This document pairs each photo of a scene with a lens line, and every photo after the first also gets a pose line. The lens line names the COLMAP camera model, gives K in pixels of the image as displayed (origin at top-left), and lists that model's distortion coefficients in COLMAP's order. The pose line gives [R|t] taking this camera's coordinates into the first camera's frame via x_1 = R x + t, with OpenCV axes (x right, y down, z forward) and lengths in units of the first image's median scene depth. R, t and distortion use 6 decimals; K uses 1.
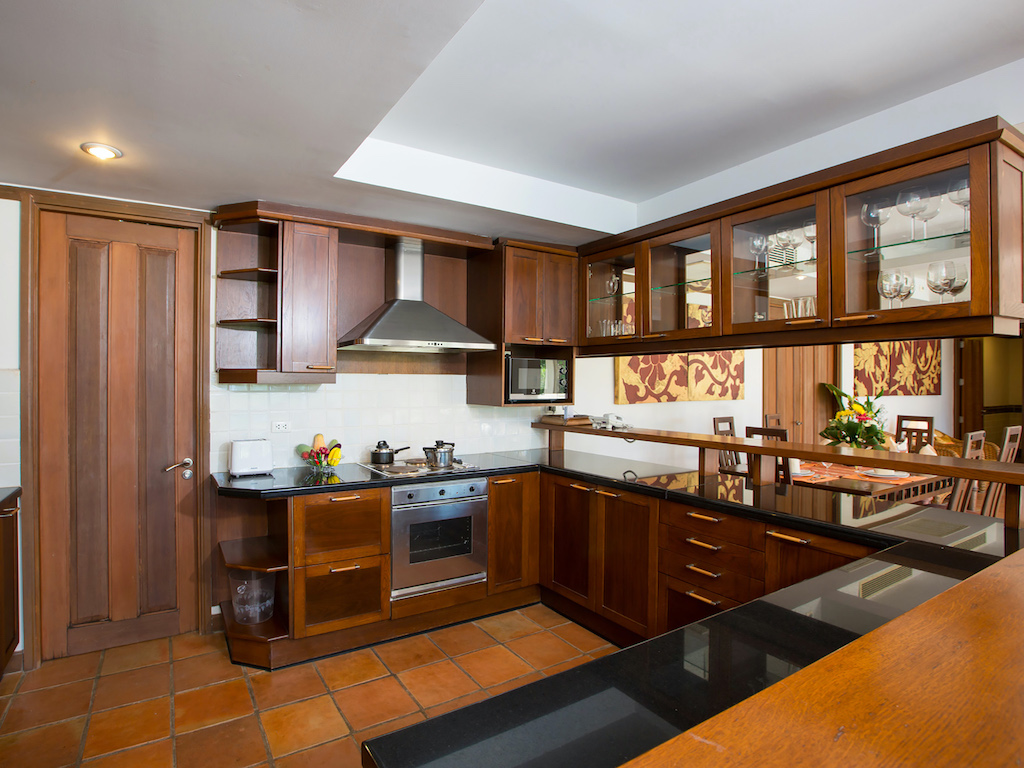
lens RADIAL K [[553.8, 0, 508.6], [0, 553.8, 379.3], [0, 0, 1]] dist [-0.031396, 0.000609]
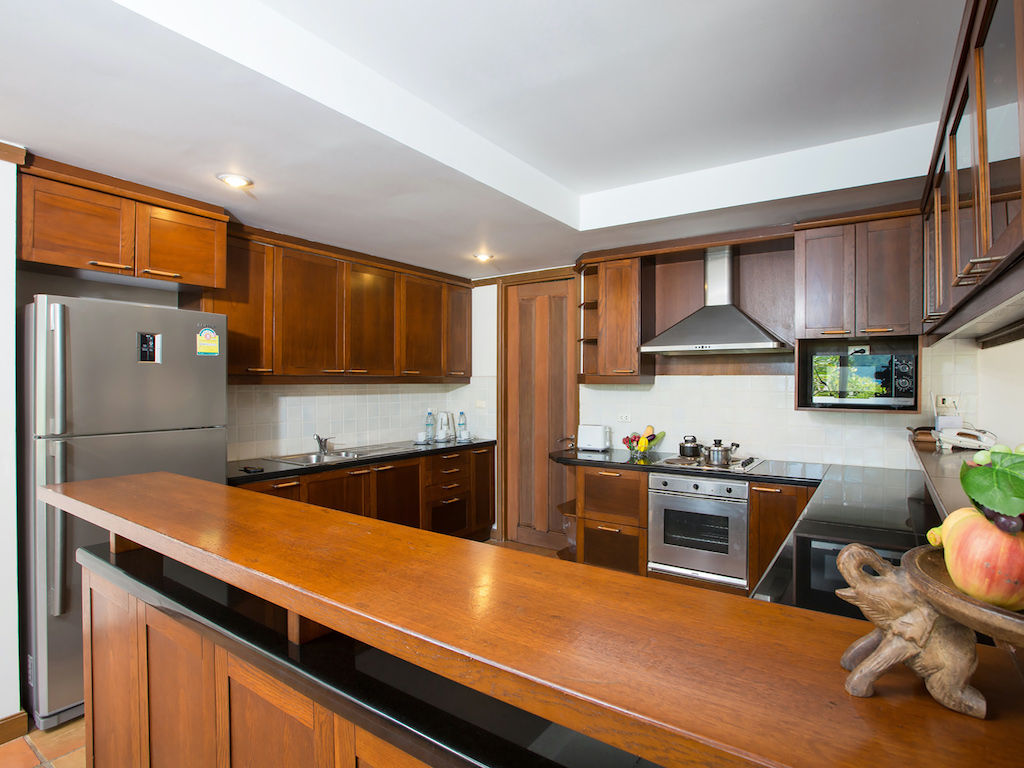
lens RADIAL K [[553.8, 0, 509.2], [0, 553.8, 378.4], [0, 0, 1]] dist [-0.031396, 0.000609]
pose [[0.389215, -0.007027, -0.921120, 0.379948], [0.004517, 0.999973, -0.005720, 0.000351], [0.921136, -0.001934, 0.389236, 0.137743]]
